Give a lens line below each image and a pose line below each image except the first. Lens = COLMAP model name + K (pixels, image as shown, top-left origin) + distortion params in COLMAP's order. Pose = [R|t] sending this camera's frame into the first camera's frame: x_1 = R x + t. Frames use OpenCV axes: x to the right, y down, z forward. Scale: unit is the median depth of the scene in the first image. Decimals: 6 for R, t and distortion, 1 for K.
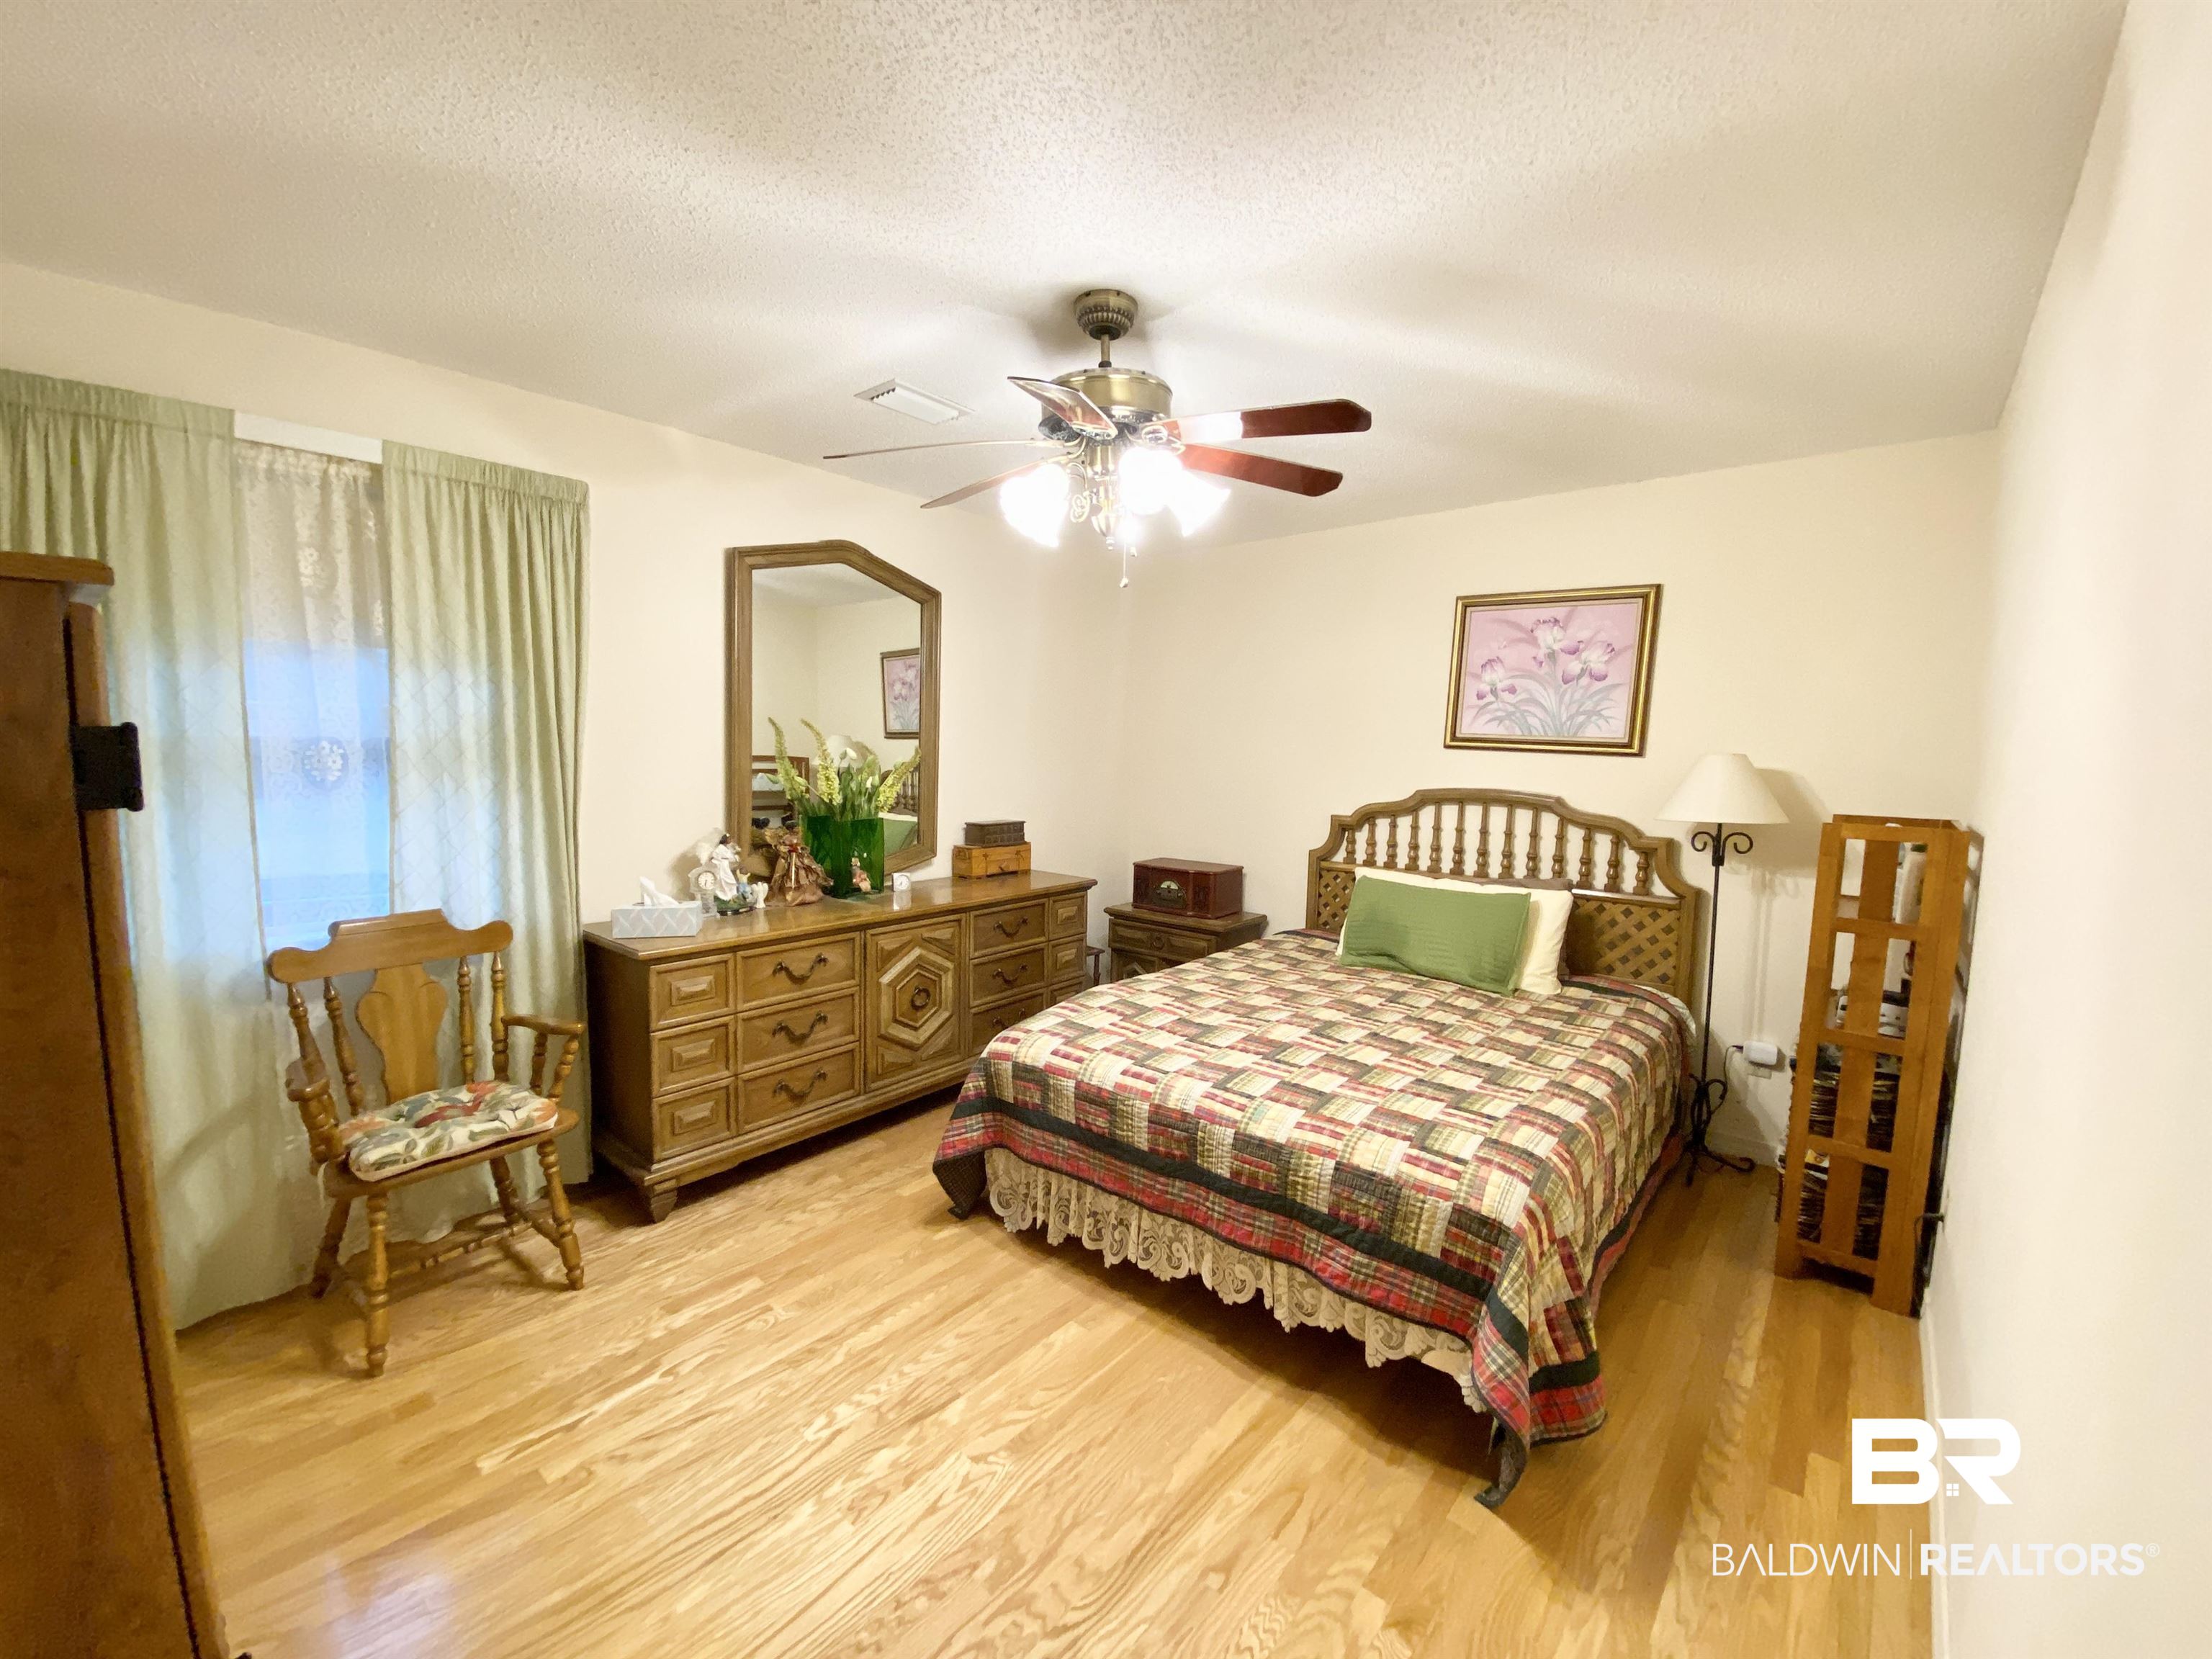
lens RADIAL K [[912.0, 0, 1112.4], [0, 912.0, 841.8], [0, 0, 1]] dist [0.020702, -0.019395]
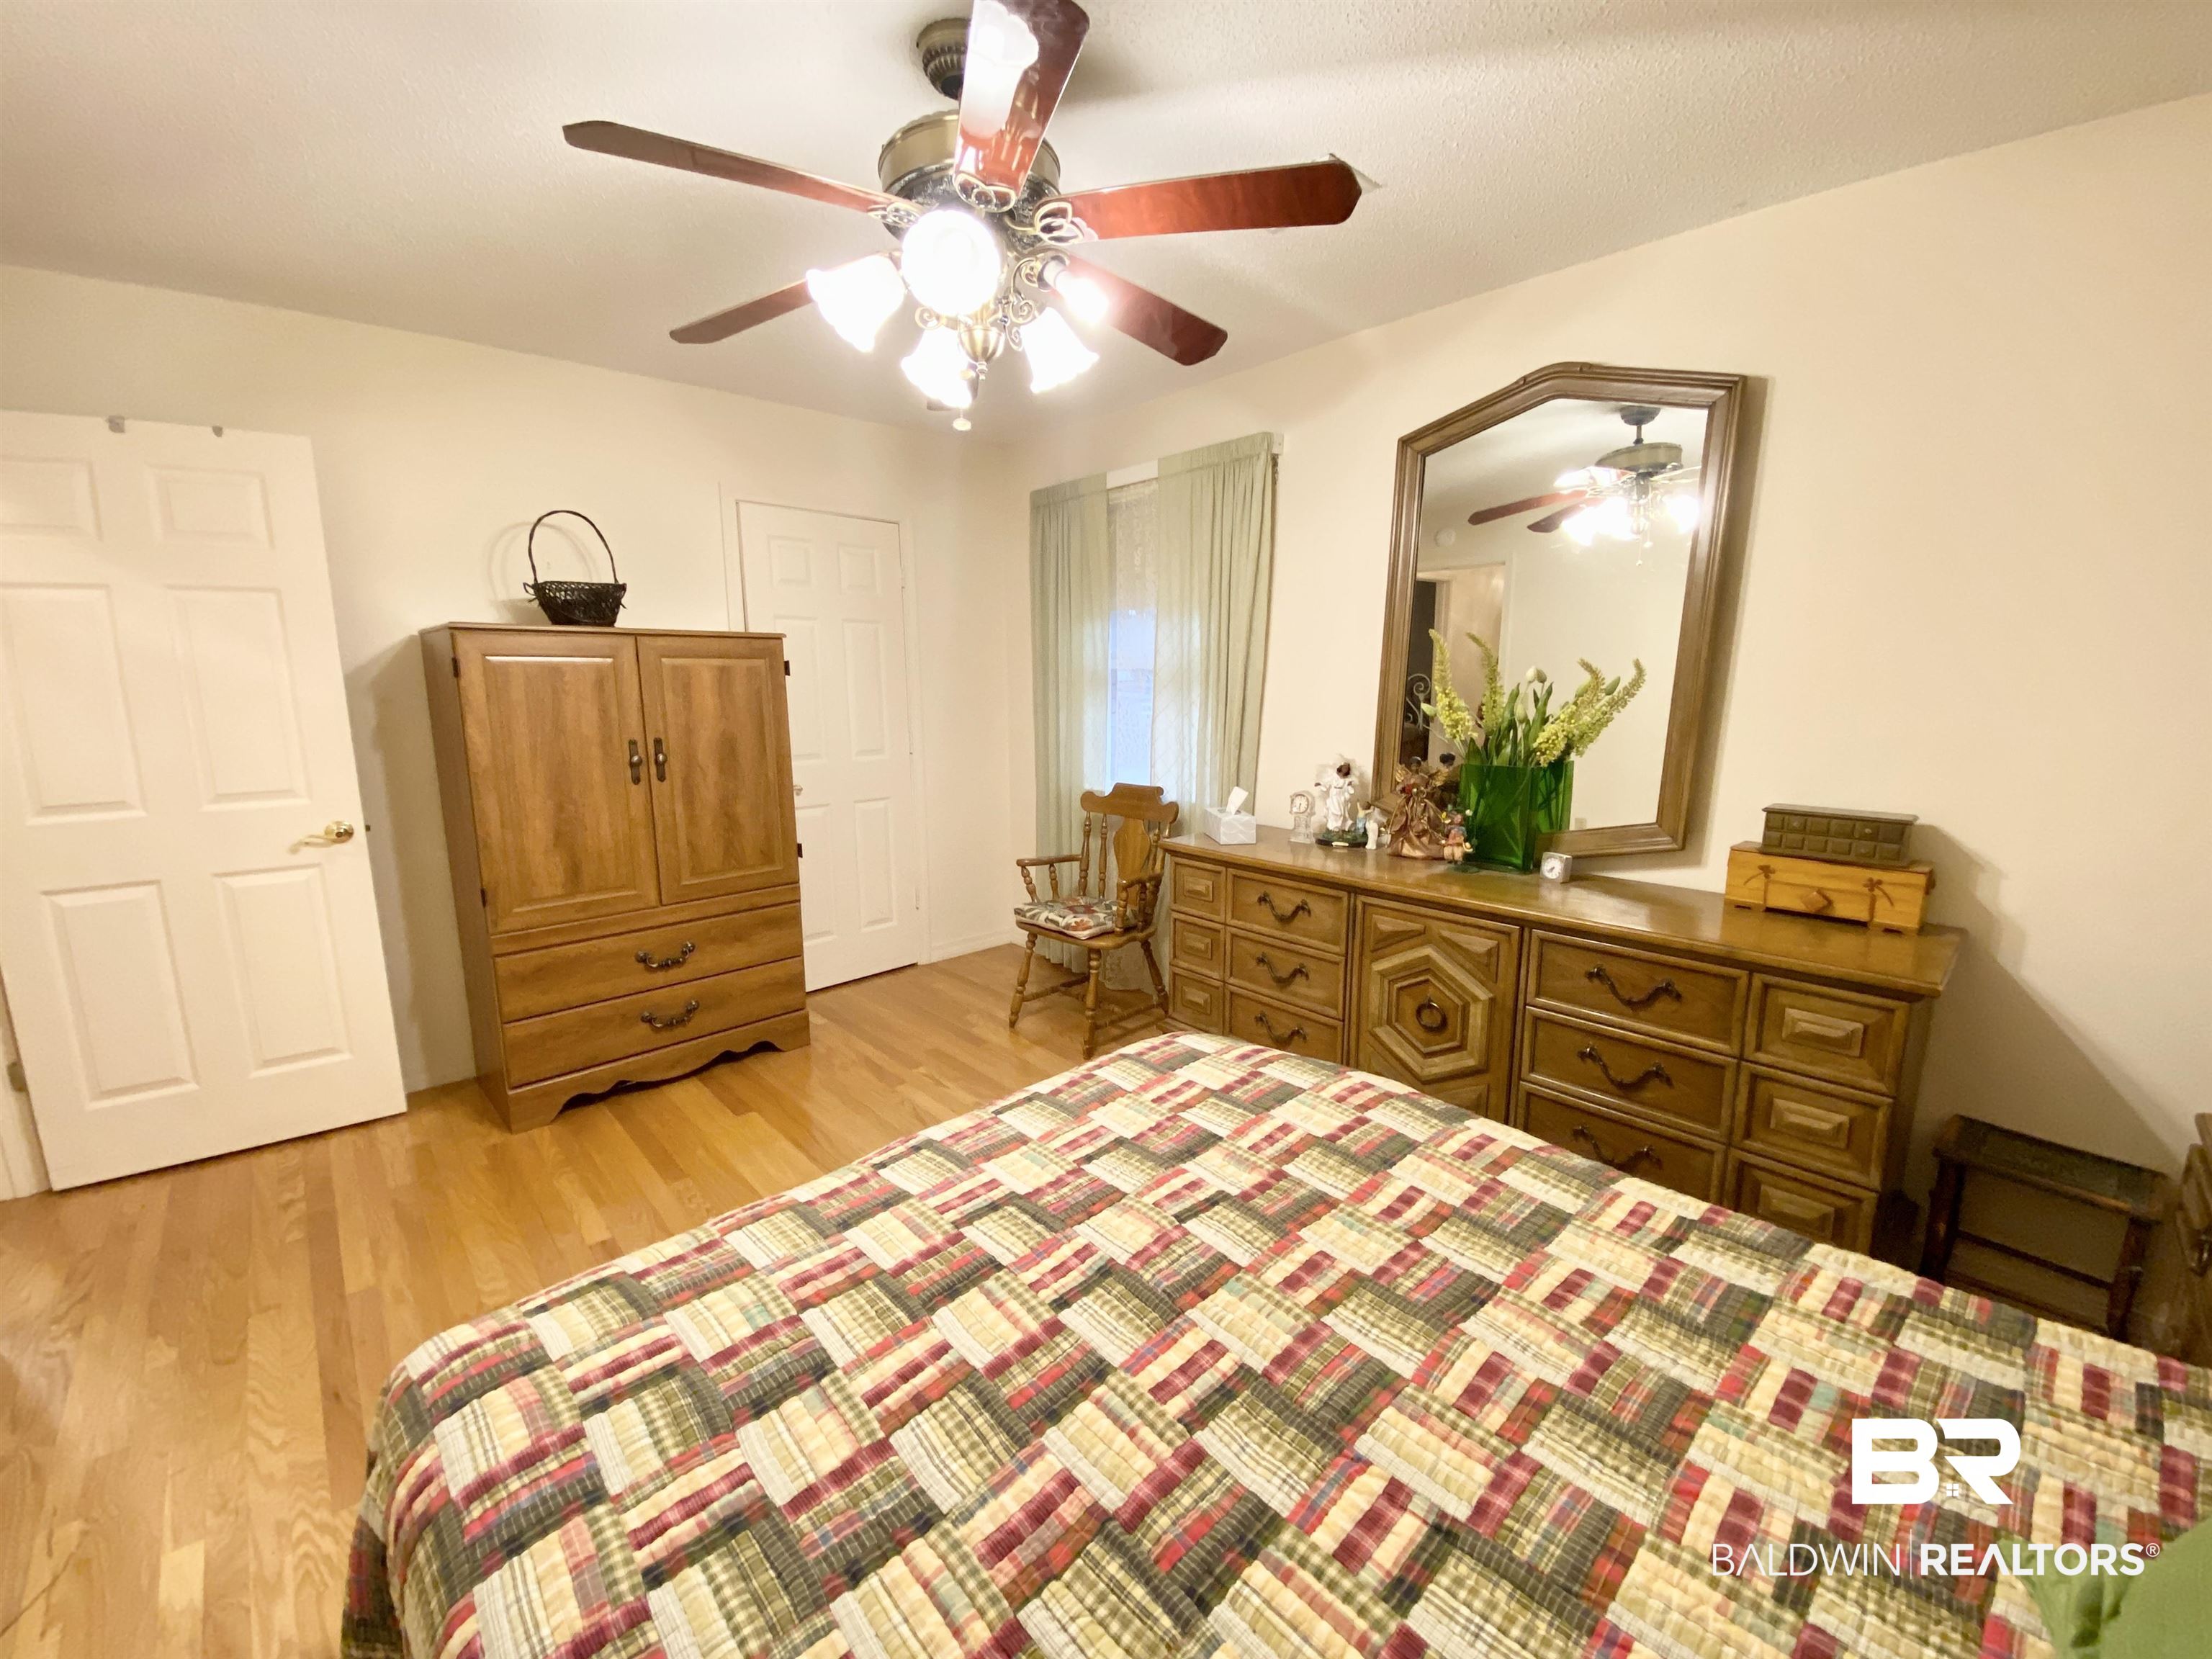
lens RADIAL K [[912.0, 0, 1112.4], [0, 912.0, 841.8], [0, 0, 1]] dist [0.020702, -0.019395]
pose [[-0.147443, 0.165925, -0.975054, 0.572985], [-0.103041, 0.977887, 0.181988, -0.077911], [0.983688, 0.127303, -0.127086, 0.927477]]
